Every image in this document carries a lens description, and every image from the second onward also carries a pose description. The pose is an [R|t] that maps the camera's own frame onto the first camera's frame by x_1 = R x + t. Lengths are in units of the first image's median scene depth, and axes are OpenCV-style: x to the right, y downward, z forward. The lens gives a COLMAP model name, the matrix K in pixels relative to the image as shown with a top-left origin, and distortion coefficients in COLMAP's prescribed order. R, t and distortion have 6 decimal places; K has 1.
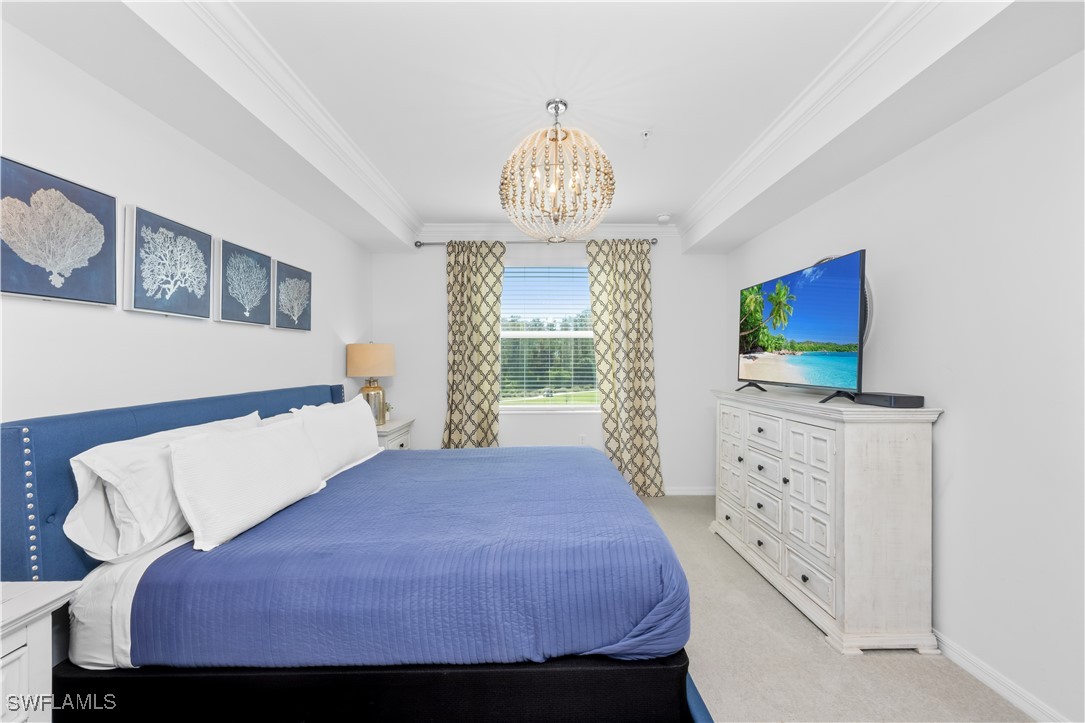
lens RADIAL K [[456.3, 0, 538.8], [0, 456.3, 359.4], [0, 0, 1]] dist [-0.001117, -0.000473]
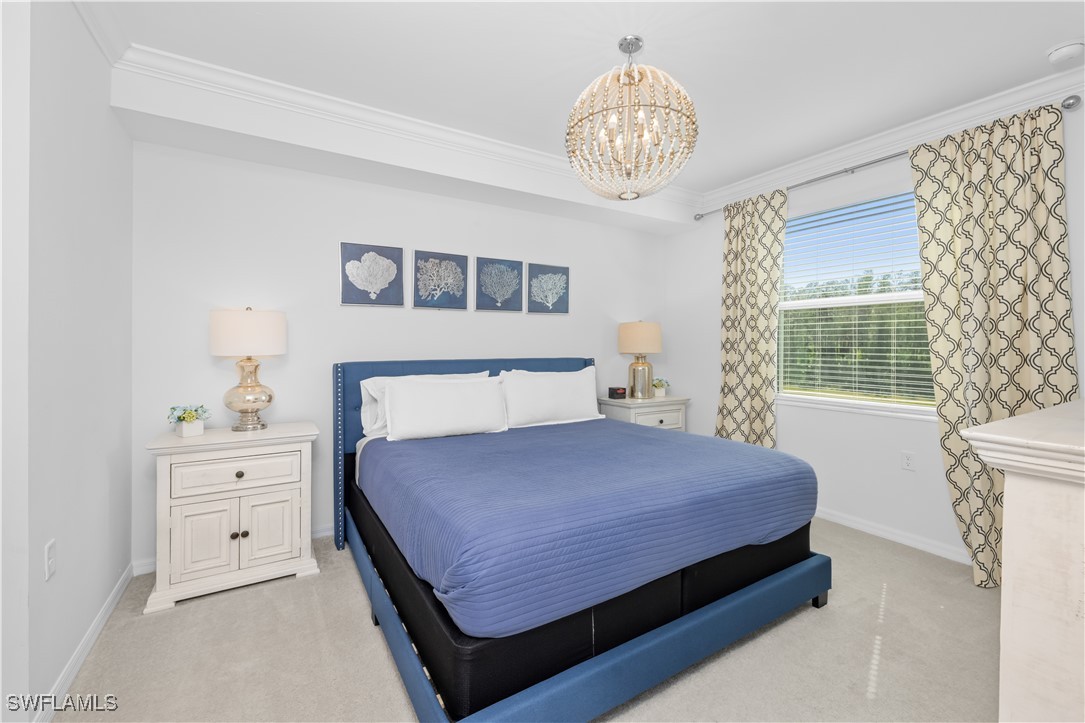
lens RADIAL K [[456.3, 0, 534.4], [0, 456.3, 343.0], [0, 0, 1]] dist [-0.001117, -0.000473]
pose [[0.497914, 0.001246, -0.867225, 0.435265], [-0.002909, 0.999996, -0.000233, 0.014441], [0.867221, 0.002638, 0.497916, 0.247052]]
